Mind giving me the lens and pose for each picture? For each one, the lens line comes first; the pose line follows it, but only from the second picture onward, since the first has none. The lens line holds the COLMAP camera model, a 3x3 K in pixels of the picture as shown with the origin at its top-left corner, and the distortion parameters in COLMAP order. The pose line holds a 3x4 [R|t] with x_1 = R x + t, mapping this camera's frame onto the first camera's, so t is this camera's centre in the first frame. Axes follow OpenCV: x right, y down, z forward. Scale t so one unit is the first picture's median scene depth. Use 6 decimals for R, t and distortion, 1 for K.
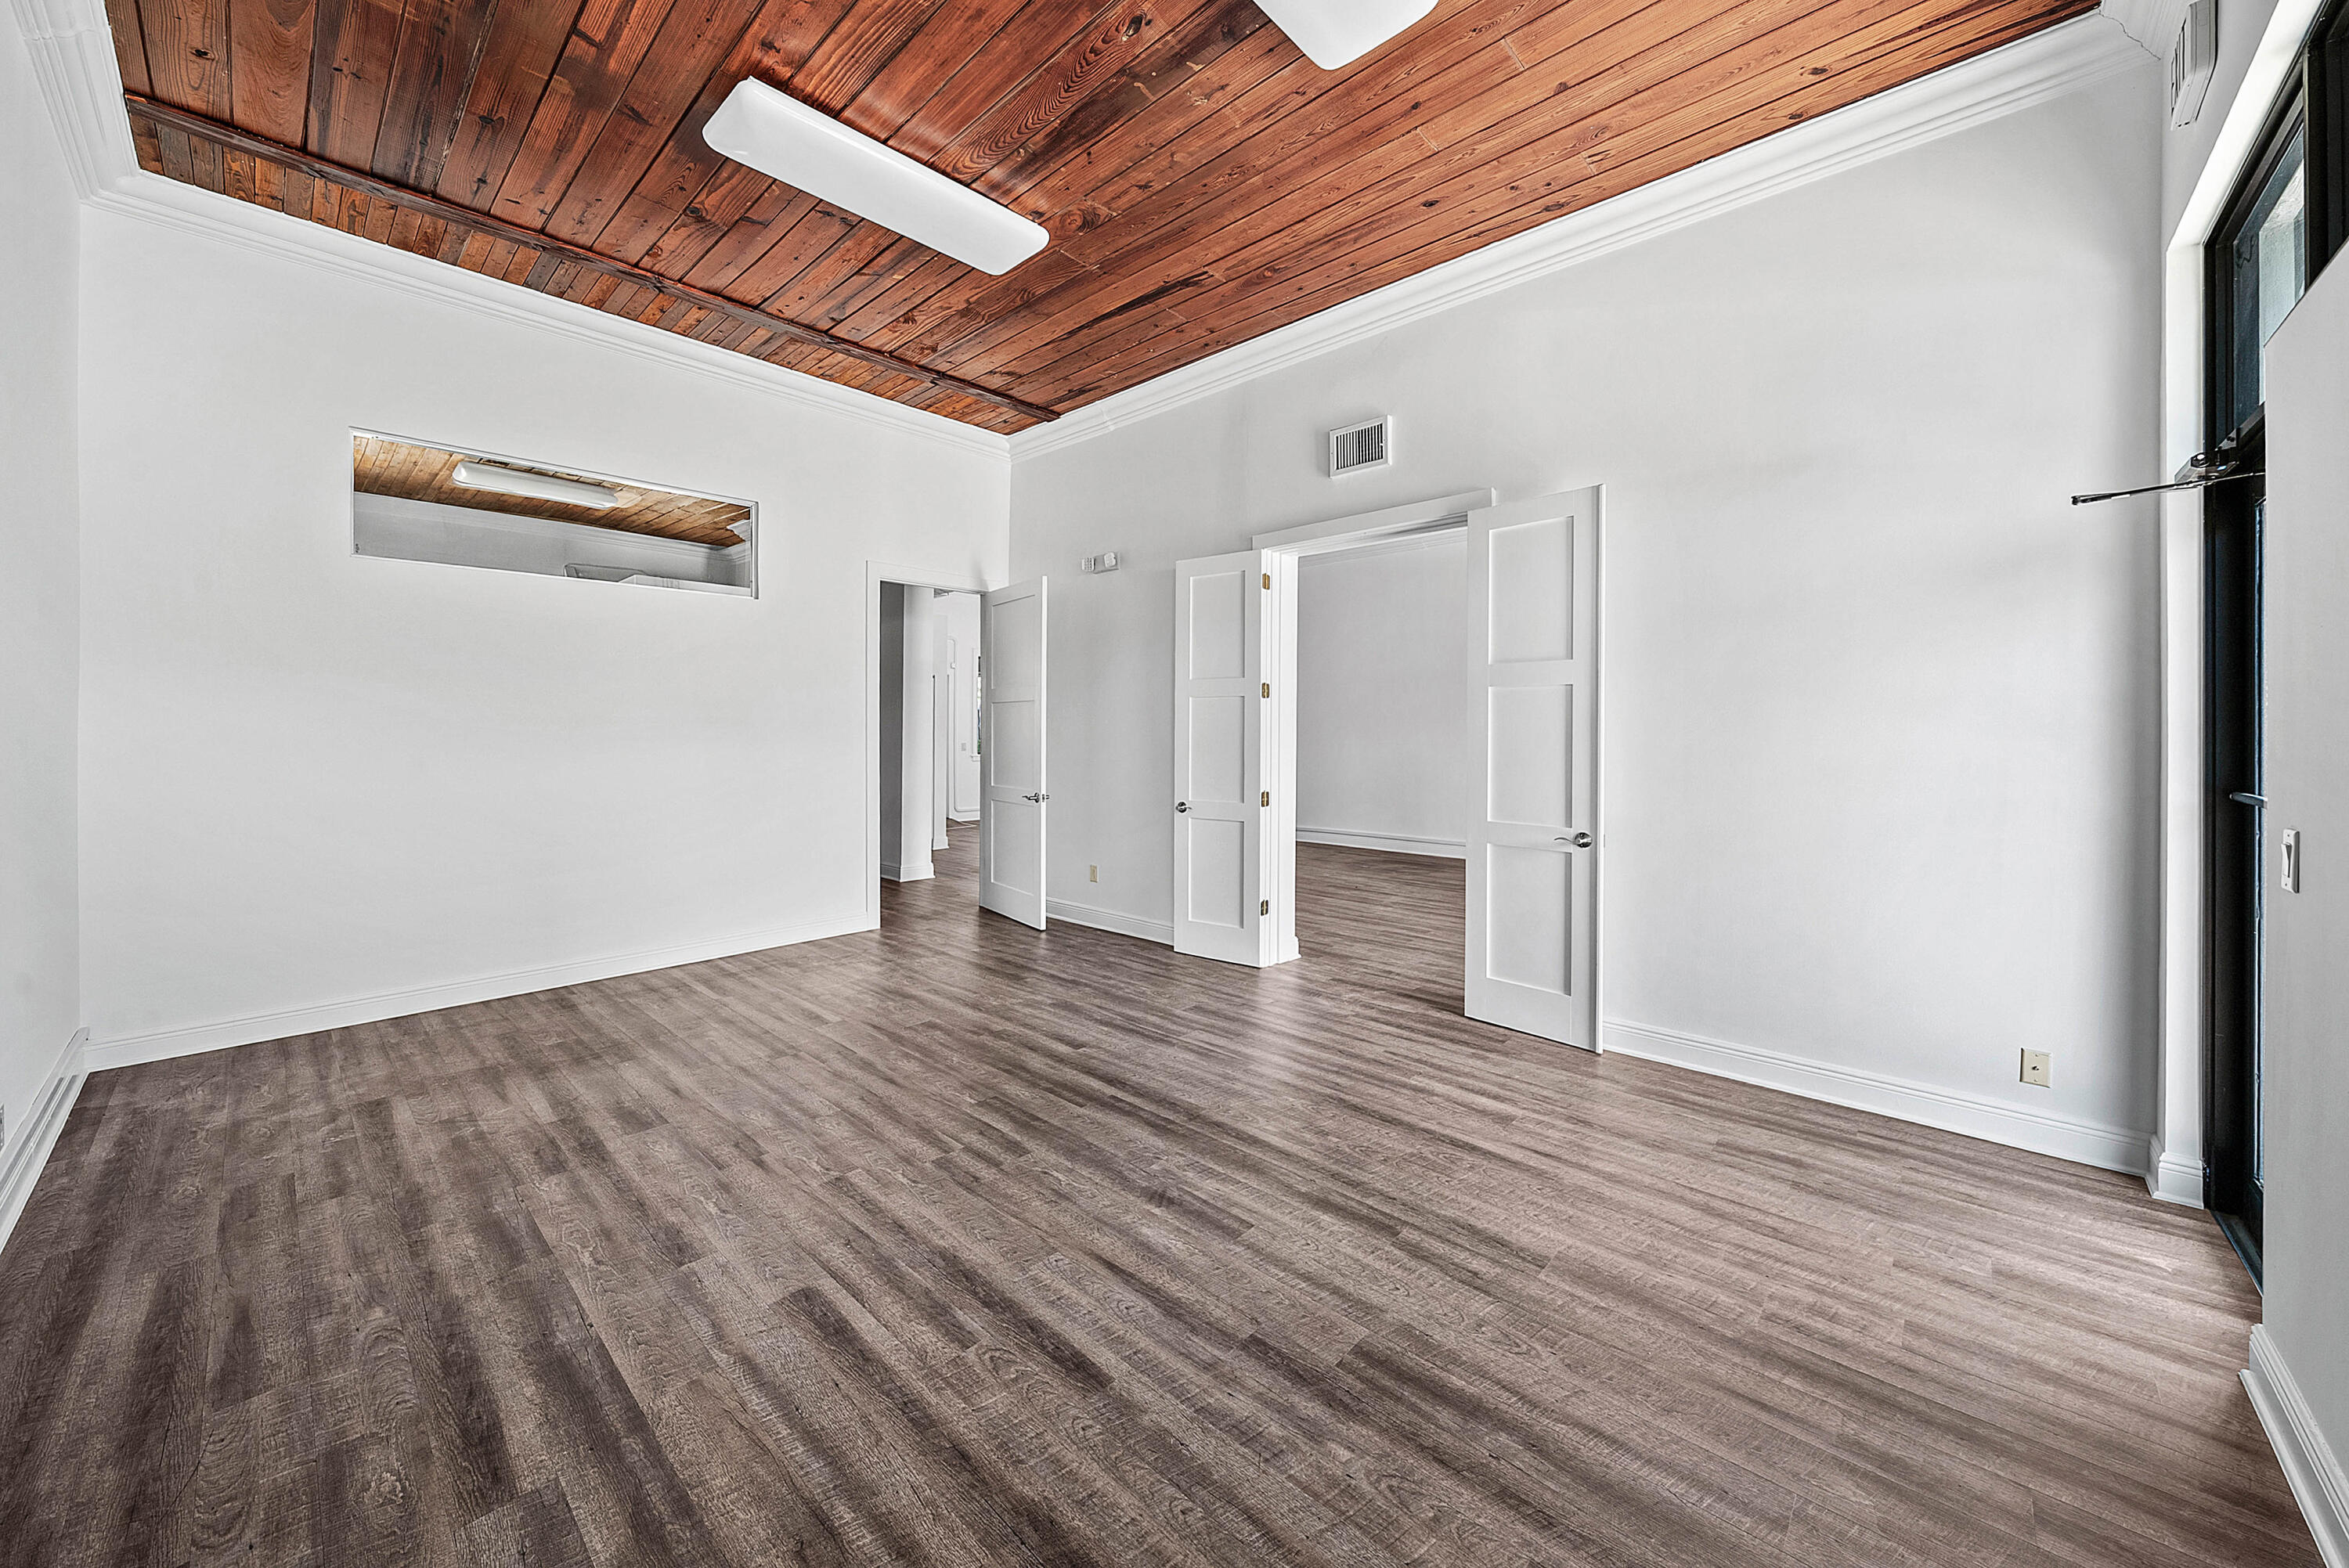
lens RADIAL K [[845.2, 0, 1181.0], [0, 845.2, 741.6], [0, 0, 1]] dist [-0.001510, -0.000031]
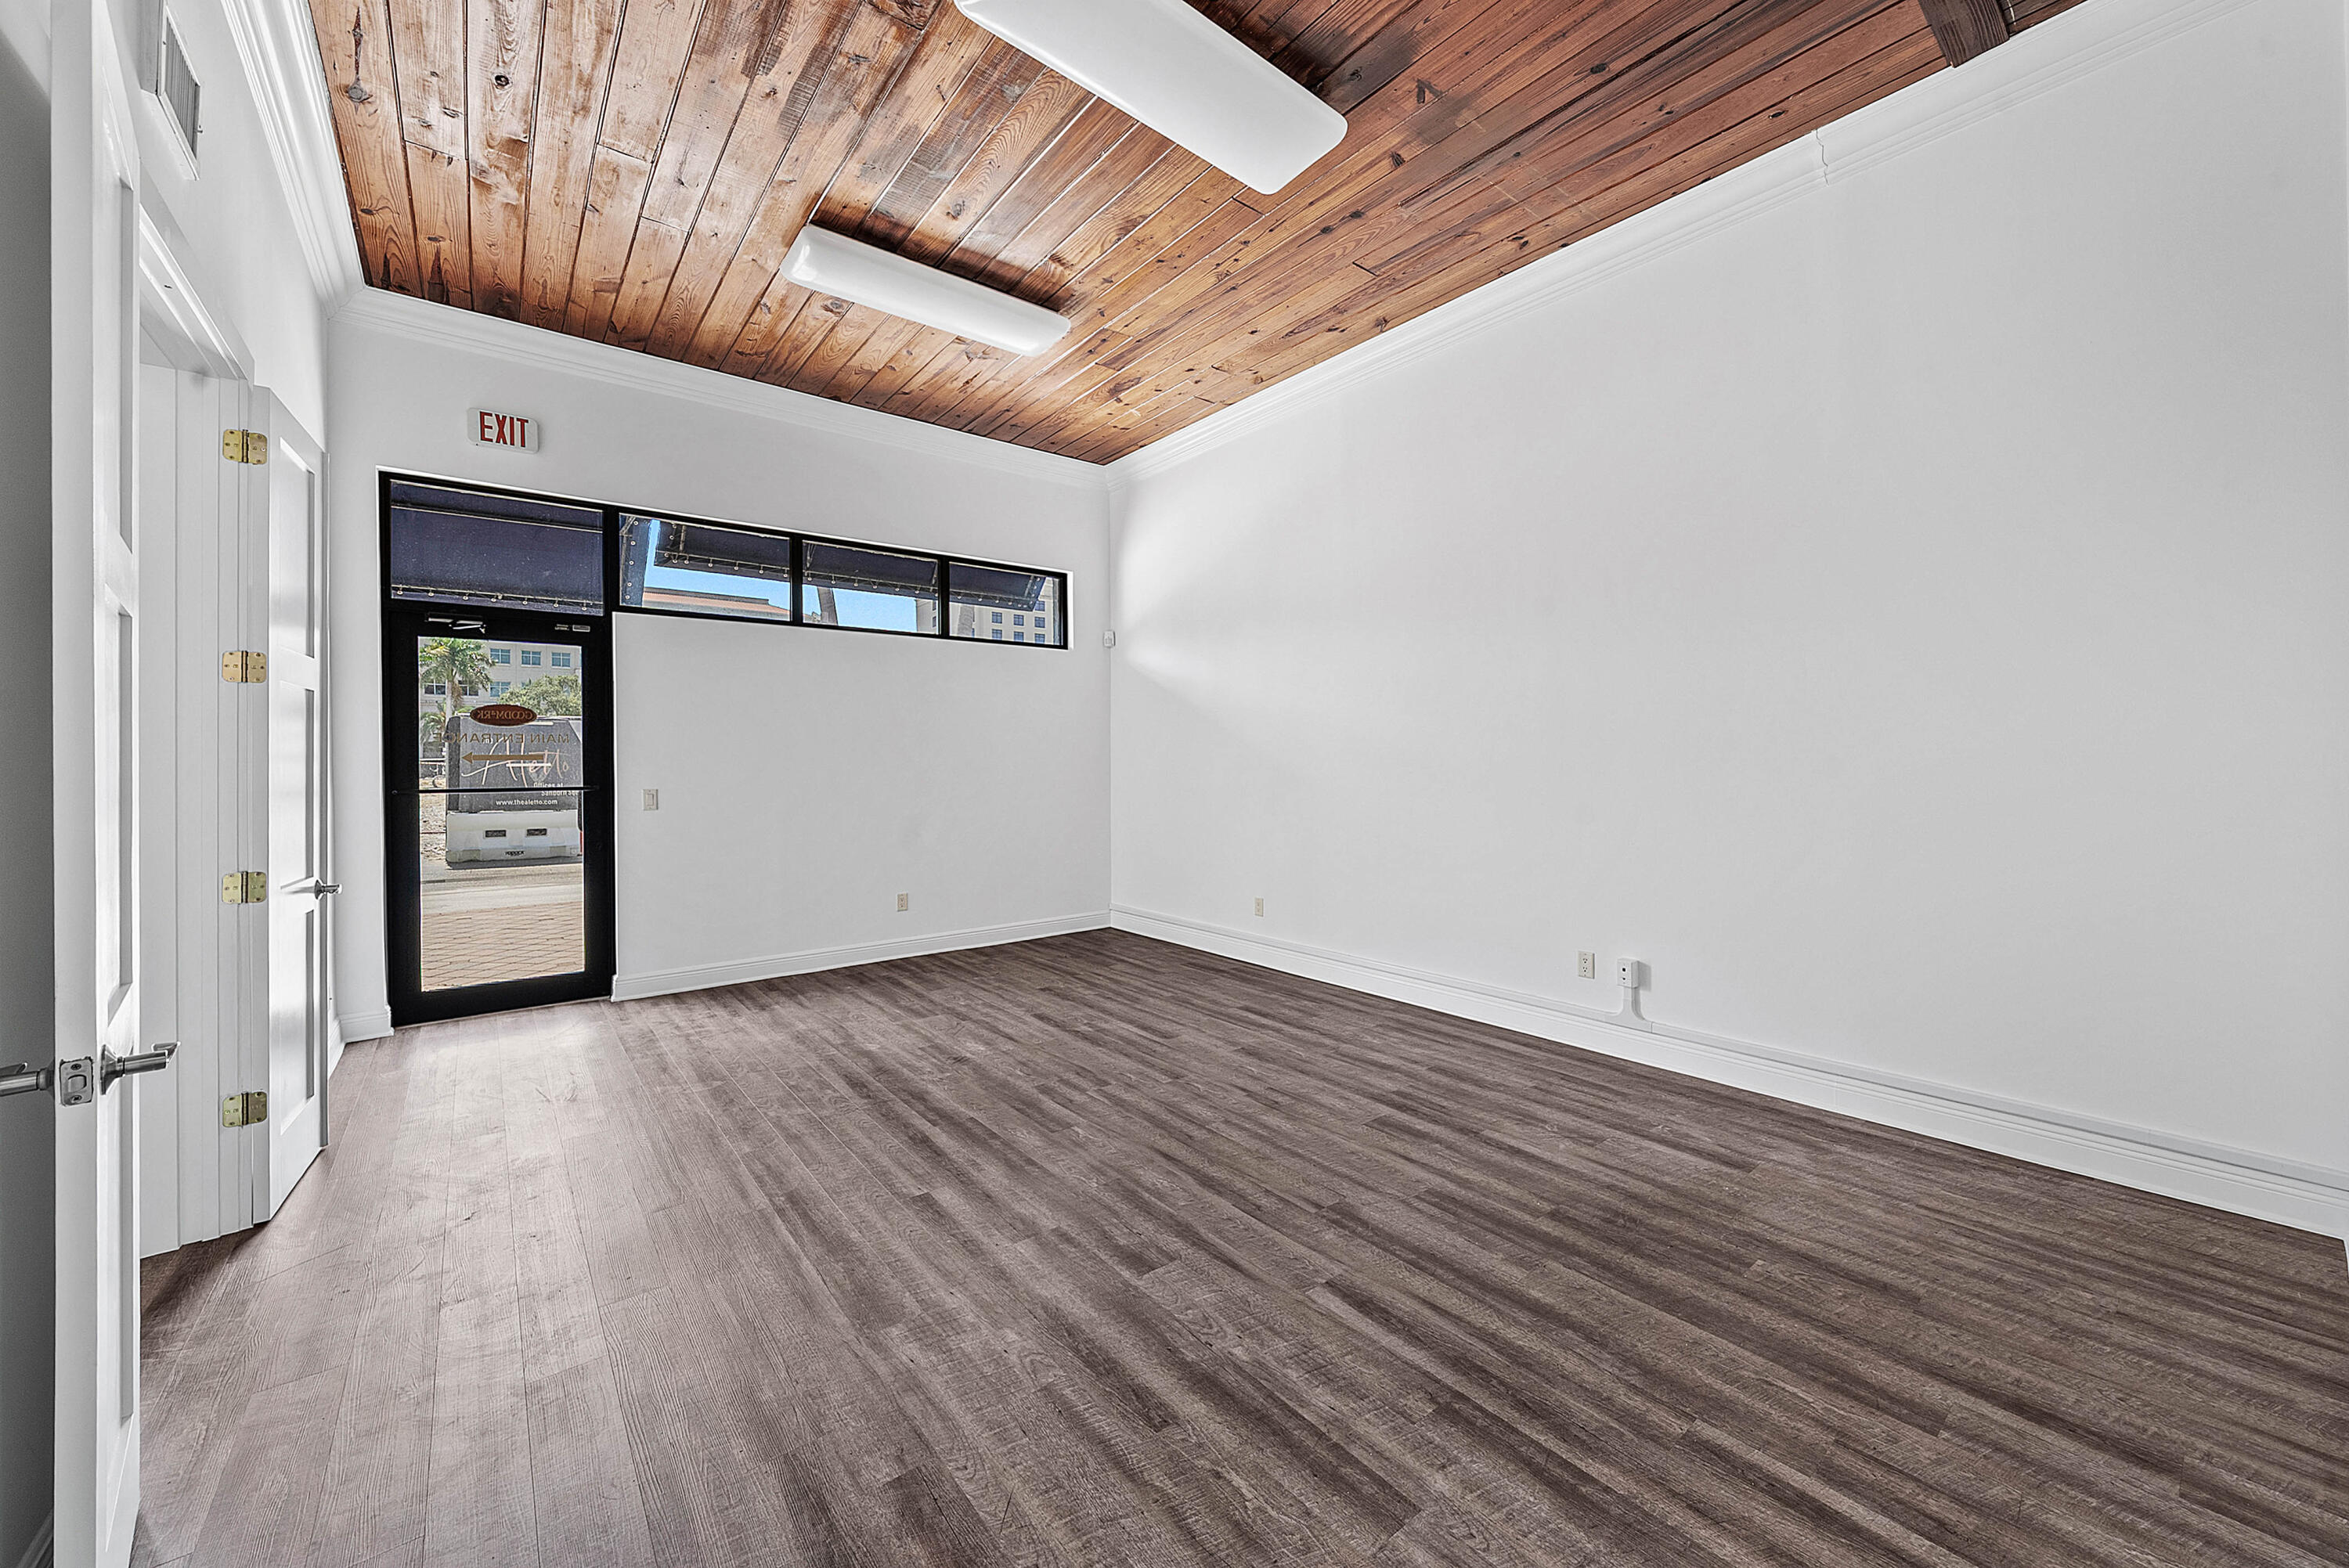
lens RADIAL K [[894.9, 0, 1187.5], [0, 894.9, 770.9], [0, 0, 1]] dist [-0.001491, -0.000024]
pose [[-0.988438, 0.003988, 0.151576, -0.601846], [0.006998, 0.999789, 0.019333, -0.002681], [-0.151467, 0.020170, -0.988257, 2.255729]]
